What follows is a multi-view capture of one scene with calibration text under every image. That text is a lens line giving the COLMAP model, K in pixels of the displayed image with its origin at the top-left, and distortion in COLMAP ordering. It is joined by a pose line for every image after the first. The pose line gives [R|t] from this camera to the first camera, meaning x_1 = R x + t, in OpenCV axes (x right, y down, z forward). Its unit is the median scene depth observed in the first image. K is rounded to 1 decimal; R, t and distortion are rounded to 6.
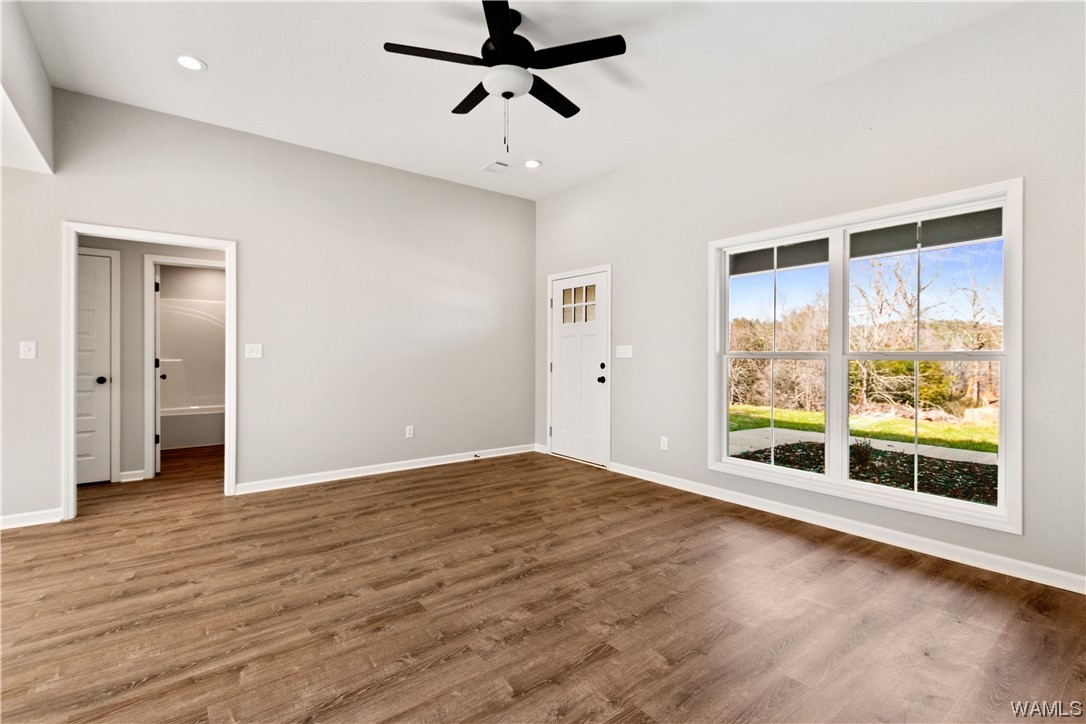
lens RADIAL K [[498.1, 0, 542.8], [0, 498.1, 351.4], [0, 0, 1]] dist [0.006065, 0.000185]
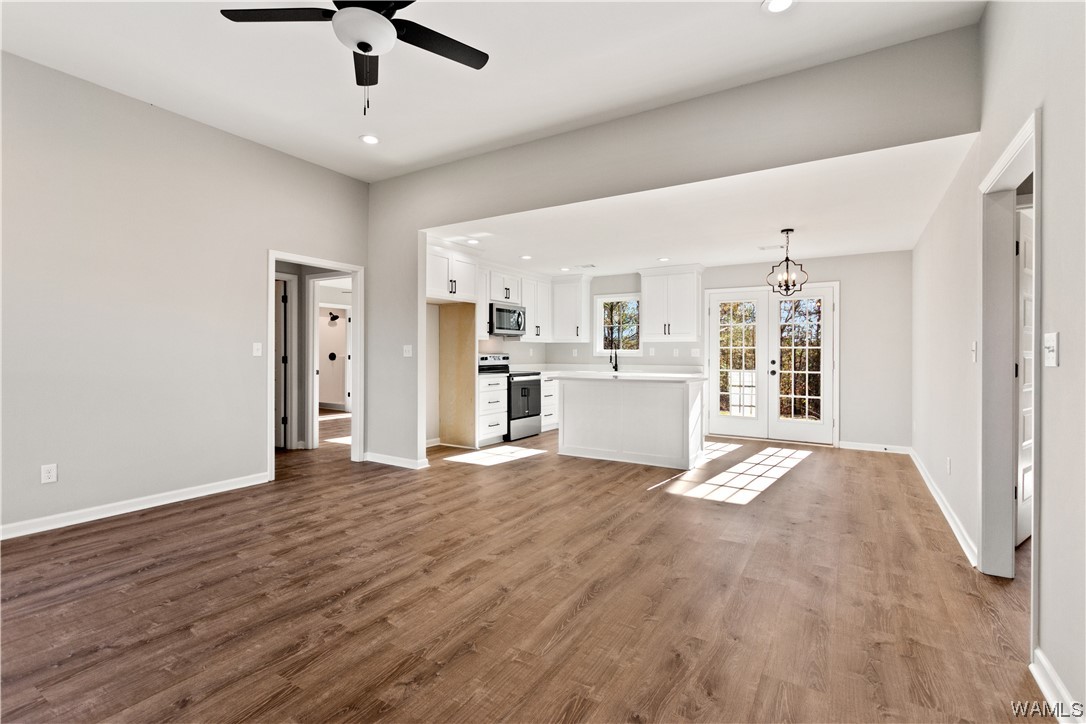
lens RADIAL K [[501.6, 0, 540.5], [0, 501.6, 345.8], [0, 0, 1]] dist [0.002560, -0.000838]
pose [[-0.936902, -0.012633, -0.349365, -0.046582], [-0.005229, 0.999742, -0.022126, 0.011191], [0.349554, -0.018903, -0.936725, 1.765318]]
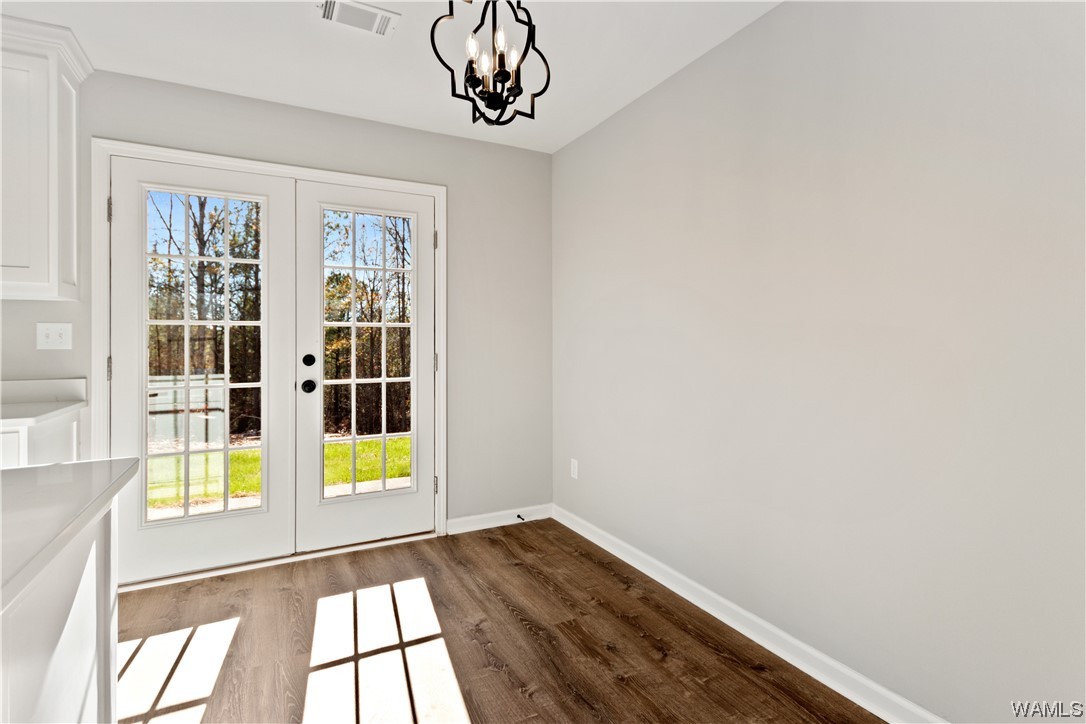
lens RADIAL K [[525.0, 0, 543.5], [0, 525.0, 339.8], [0, 0, 1]] dist [0.003997, 0.000325]
pose [[-0.167912, -0.002659, -0.985798, -0.964823], [0.007271, 0.999966, -0.003936, 0.000158], [0.985775, -0.007829, -0.167887, 0.579076]]
